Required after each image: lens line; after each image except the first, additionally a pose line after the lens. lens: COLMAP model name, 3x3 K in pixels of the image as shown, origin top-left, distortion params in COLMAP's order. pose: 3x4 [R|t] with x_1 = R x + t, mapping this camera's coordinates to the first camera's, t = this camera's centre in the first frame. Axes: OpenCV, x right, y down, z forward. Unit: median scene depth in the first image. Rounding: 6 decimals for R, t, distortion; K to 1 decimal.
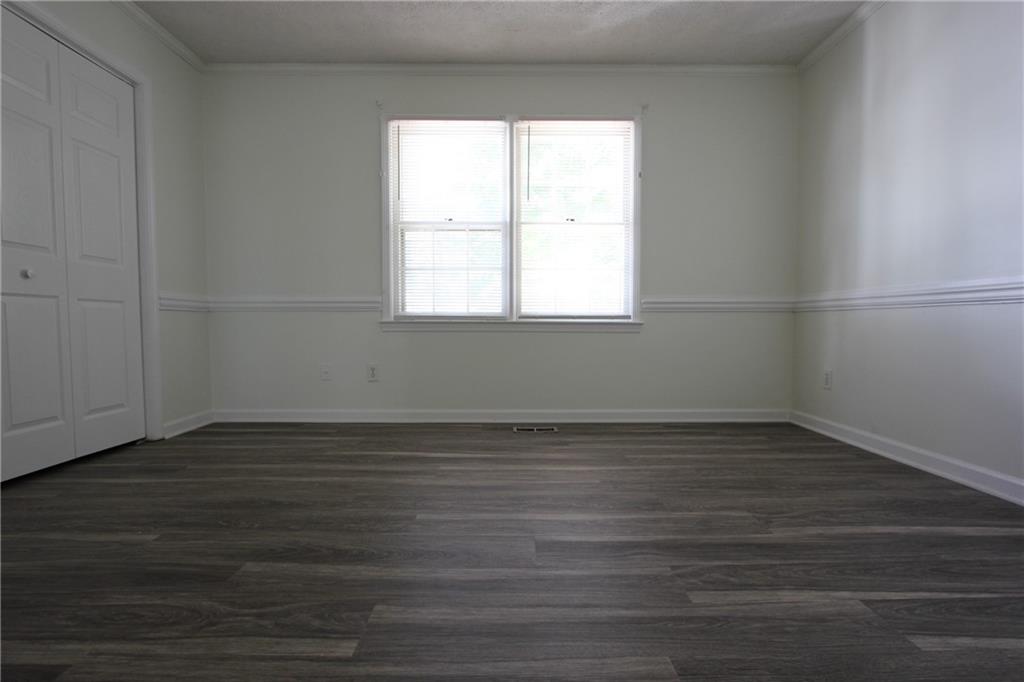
lens RADIAL K [[486.9, 0, 513.6], [0, 486.9, 348.7], [0, 0, 1]] dist [-0.013815, 0.001430]
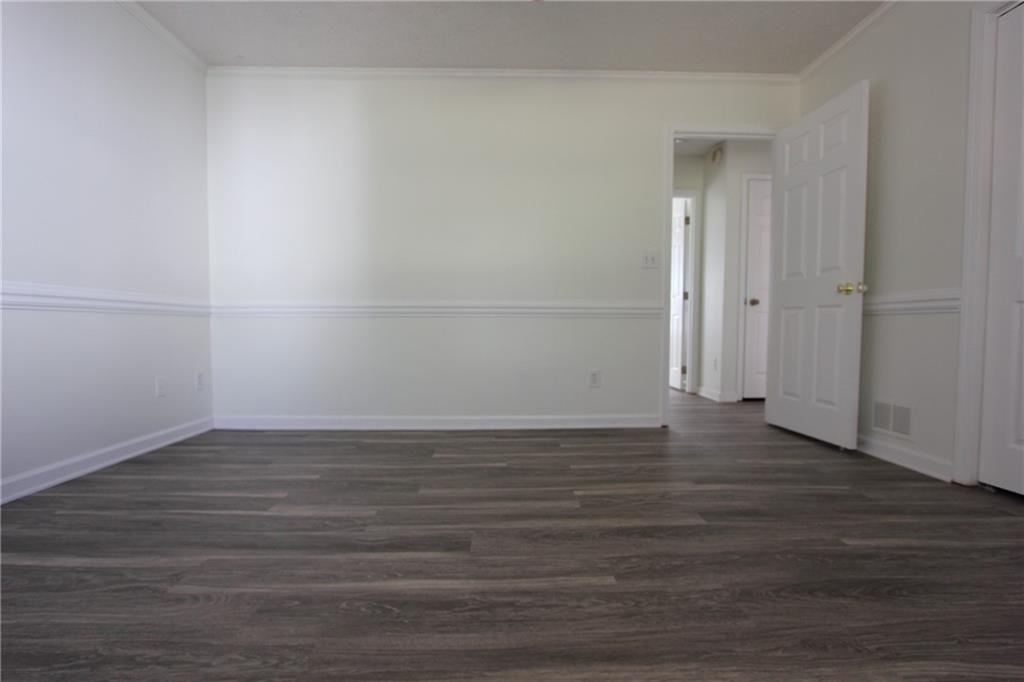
lens RADIAL K [[486.9, 0, 513.6], [0, 486.9, 348.7], [0, 0, 1]] dist [-0.013815, 0.001430]
pose [[-0.999749, -0.000187, -0.022401, -0.021744], [-0.002356, 0.995299, 0.096817, -0.105970], [0.022277, 0.096846, -0.995050, 1.905938]]
